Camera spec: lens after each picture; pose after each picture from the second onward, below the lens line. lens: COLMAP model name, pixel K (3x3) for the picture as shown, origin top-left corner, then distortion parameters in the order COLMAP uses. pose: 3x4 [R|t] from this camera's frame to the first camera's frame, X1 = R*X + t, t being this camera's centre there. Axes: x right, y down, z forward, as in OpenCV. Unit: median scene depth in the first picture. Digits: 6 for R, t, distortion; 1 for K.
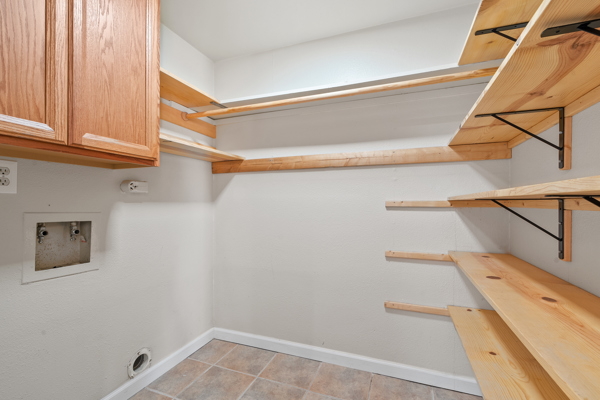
lens RADIAL K [[272.5, 0, 299.5], [0, 272.5, 203.2], [0, 0, 1]] dist [0.001318, 0.000247]
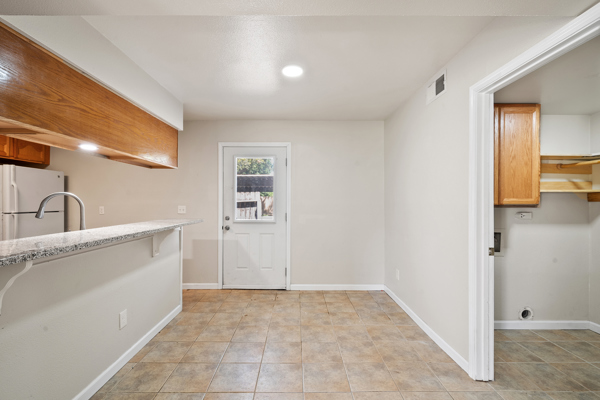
lens RADIAL K [[272.5, 0, 298.7], [0, 272.5, 205.7], [0, 0, 1]] dist [0.001318, 0.000247]
pose [[0.361903, 0.004240, -0.932206, 0.649927], [-0.004386, 0.999986, 0.002846, -0.144426], [0.932205, 0.003059, 0.361917, -1.251498]]
